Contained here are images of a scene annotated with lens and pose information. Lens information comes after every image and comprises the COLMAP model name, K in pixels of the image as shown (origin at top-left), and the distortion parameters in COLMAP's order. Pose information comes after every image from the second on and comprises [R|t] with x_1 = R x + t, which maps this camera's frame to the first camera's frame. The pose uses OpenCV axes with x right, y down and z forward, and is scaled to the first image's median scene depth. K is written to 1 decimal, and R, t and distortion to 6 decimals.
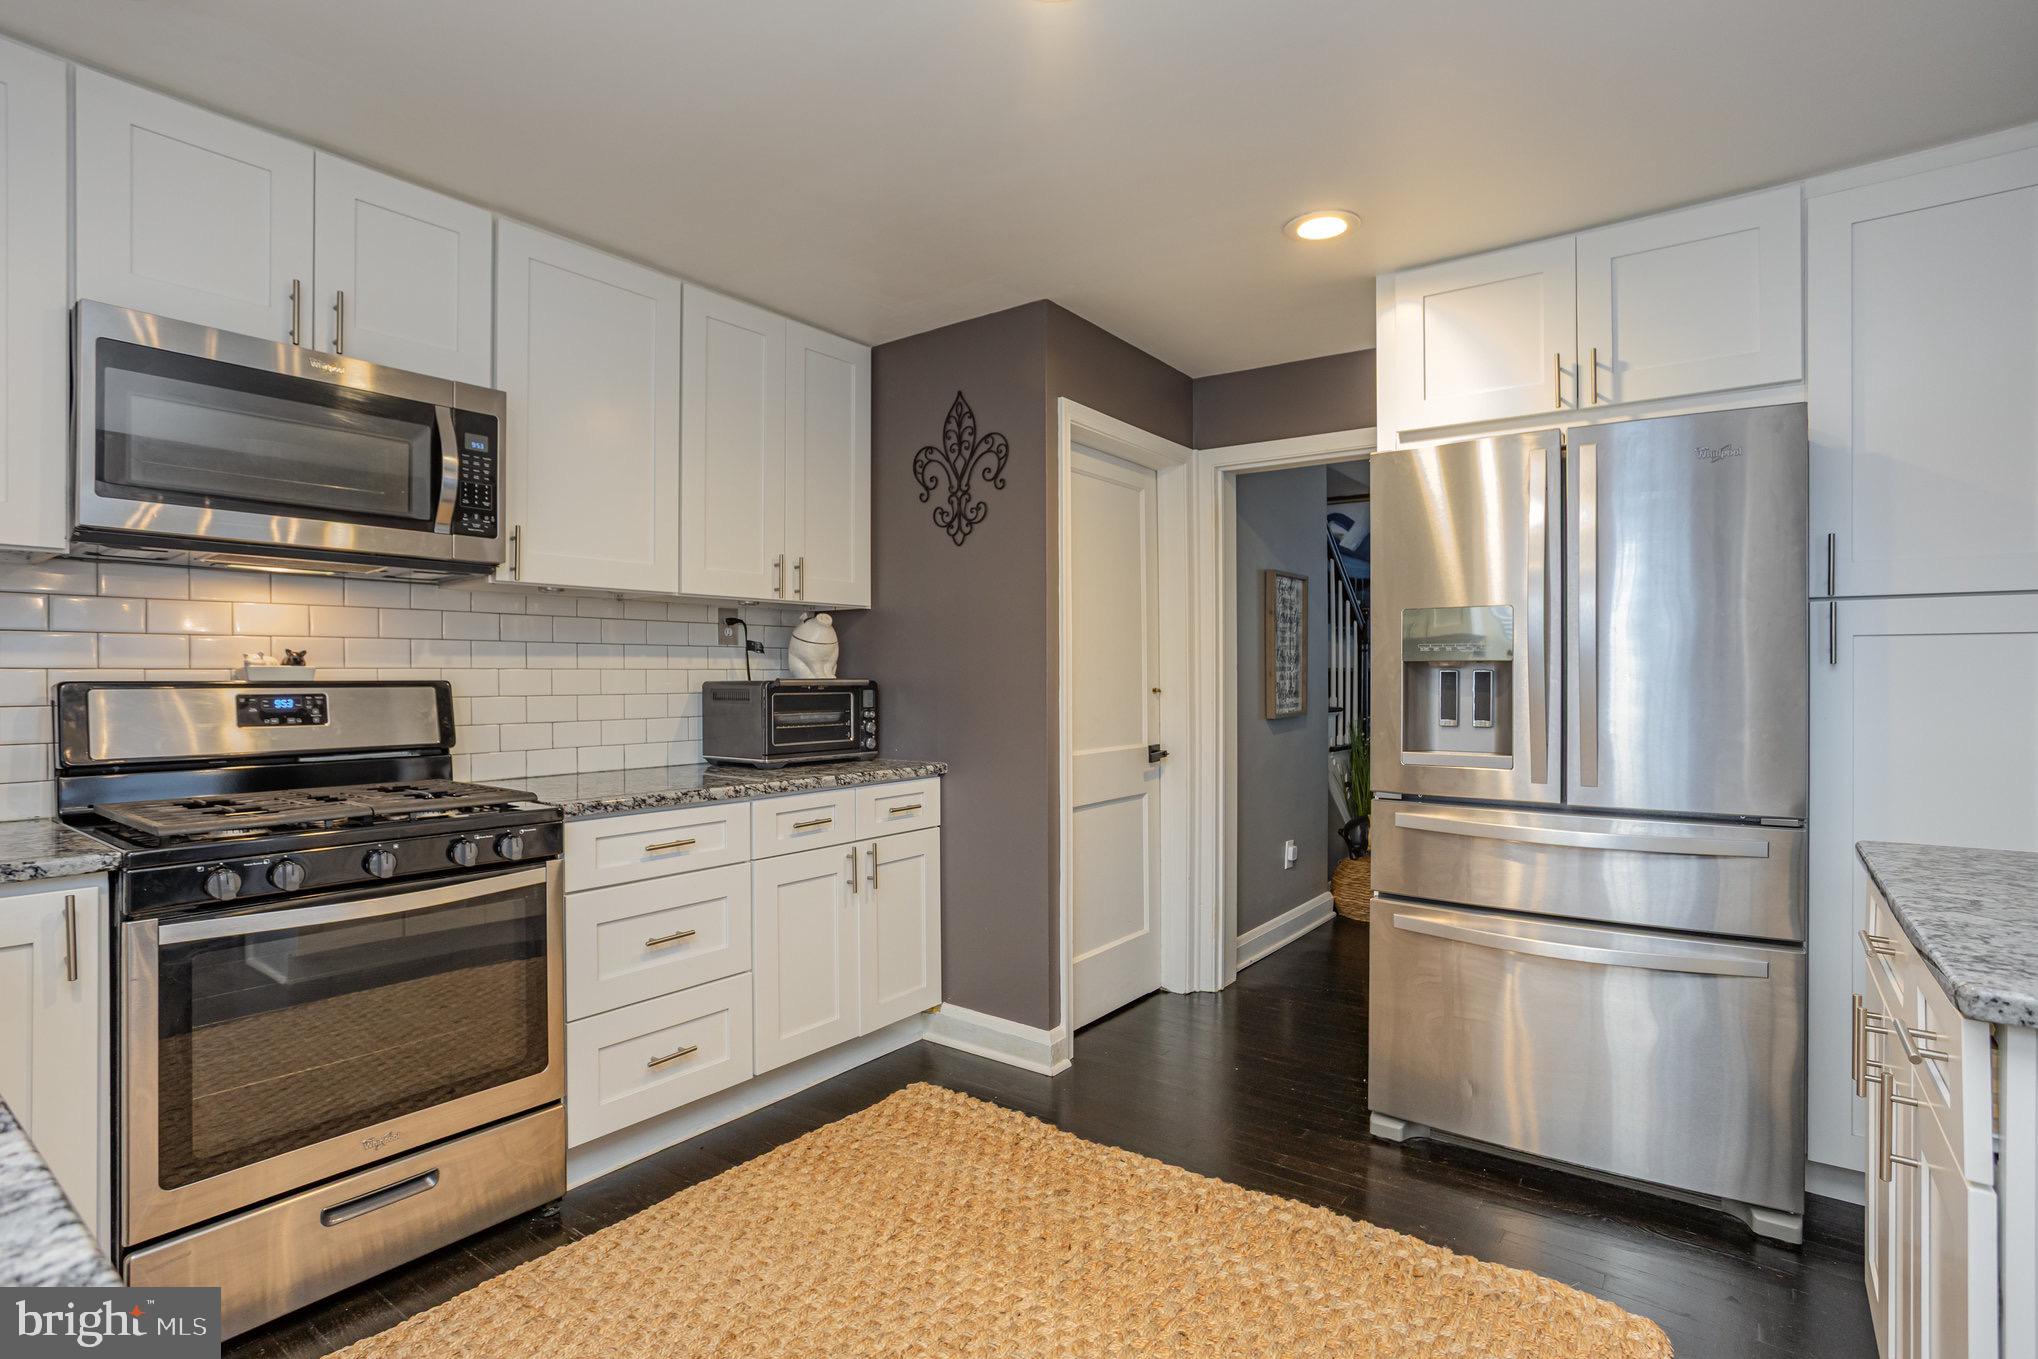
lens RADIAL K [[1012.5, 0, 1010.5], [0, 1012.5, 673.3], [0, 0, 1]] dist [-0.020437, 0.005799]
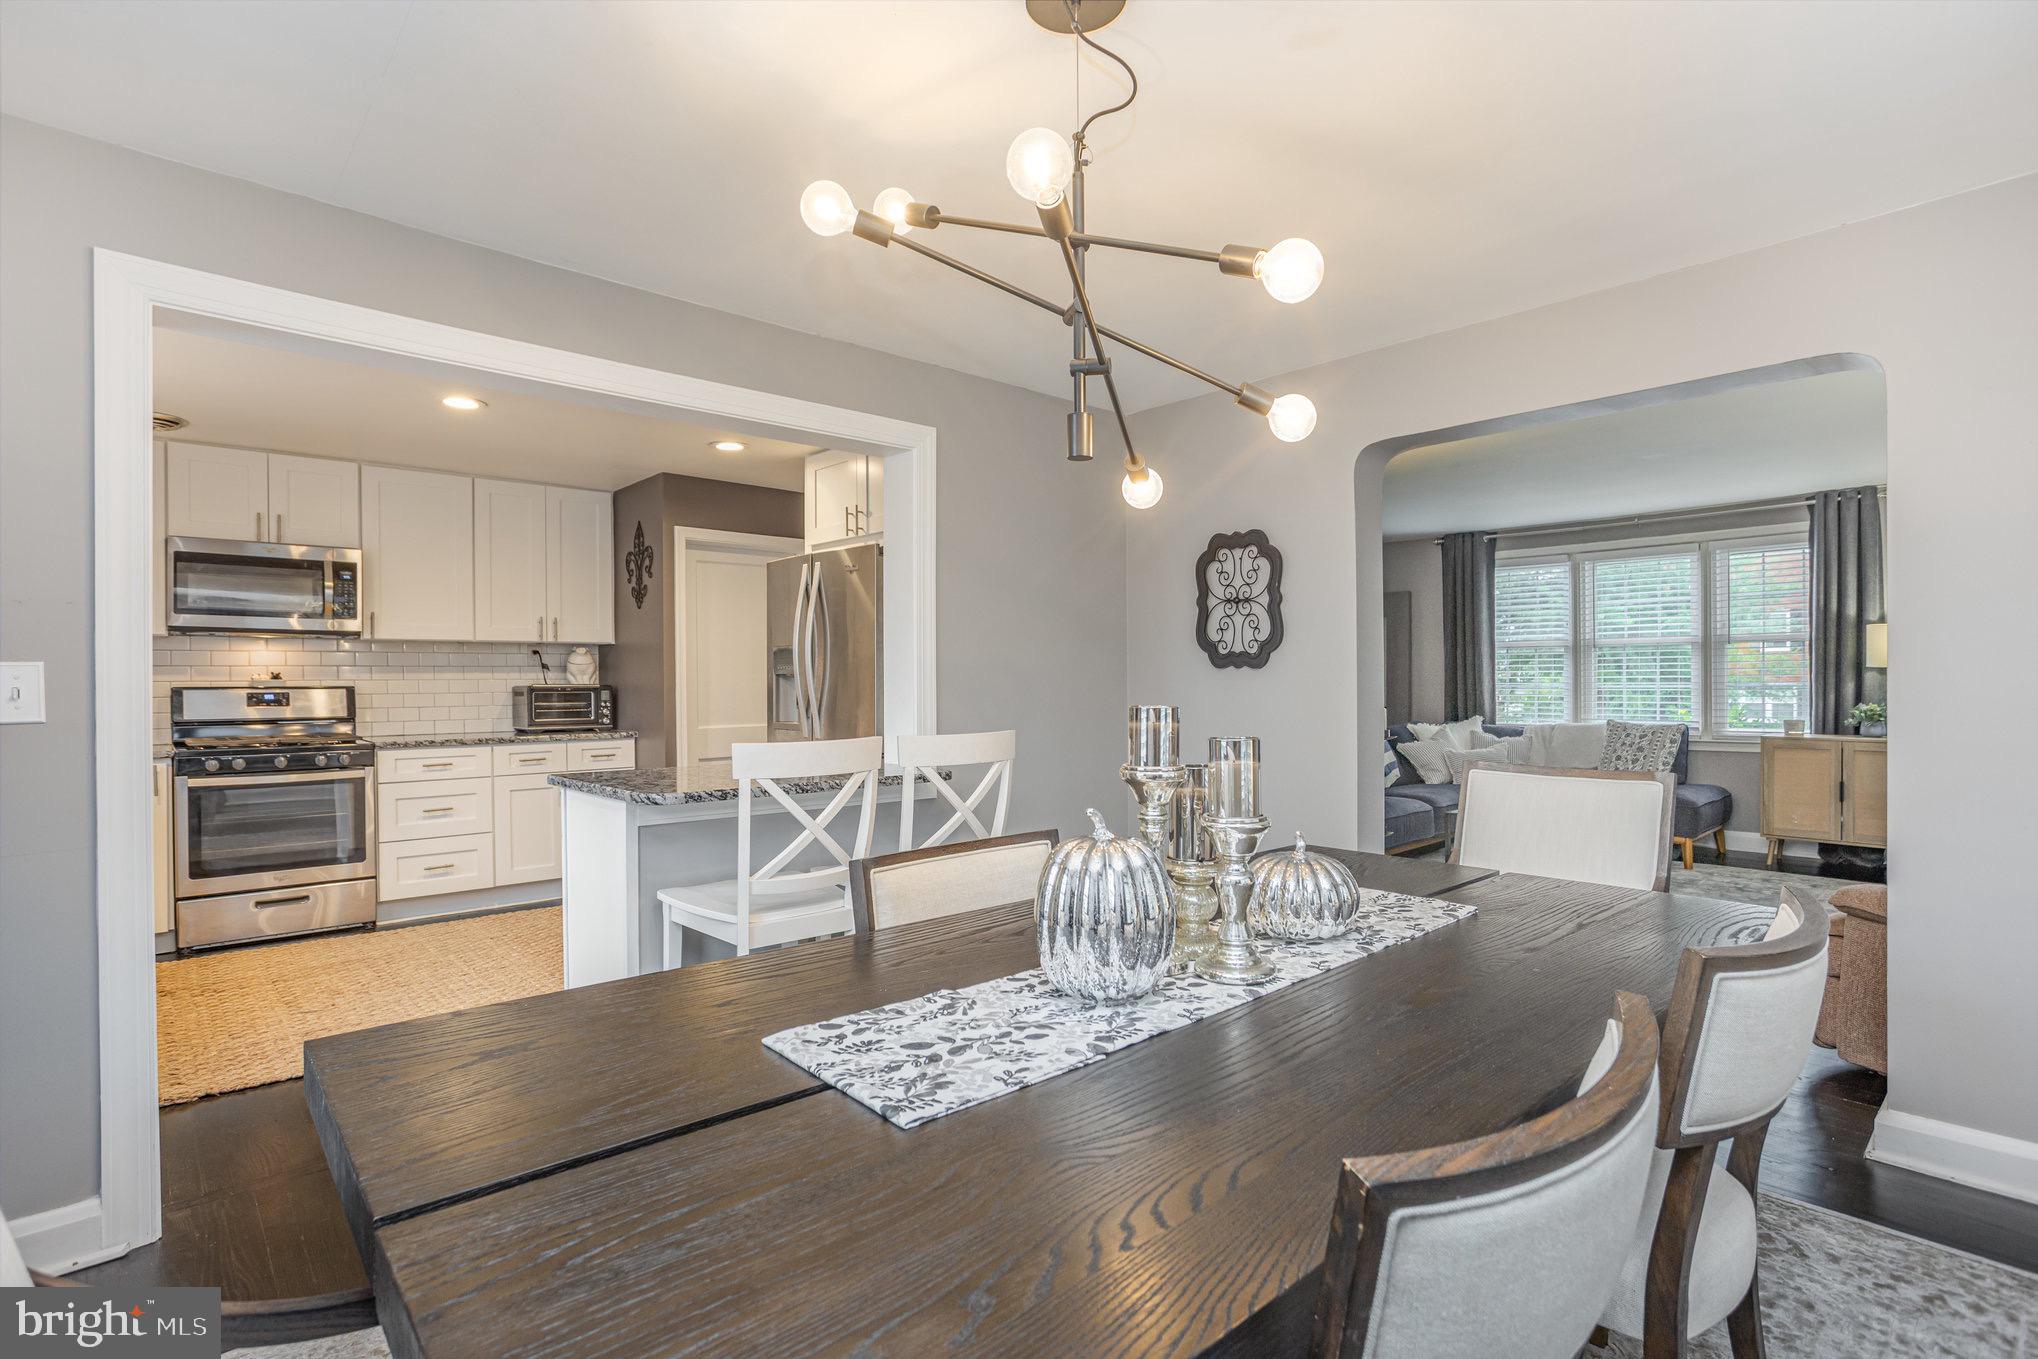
lens RADIAL K [[1012.5, 0, 1021.5], [0, 1012.5, 689.5], [0, 0, 1]] dist [-0.020437, 0.005799]
pose [[0.979441, -0.004802, -0.201672, 1.298782], [0.006888, 0.999930, 0.009647, 0.004004], [0.201612, -0.010838, 0.979406, -0.806700]]
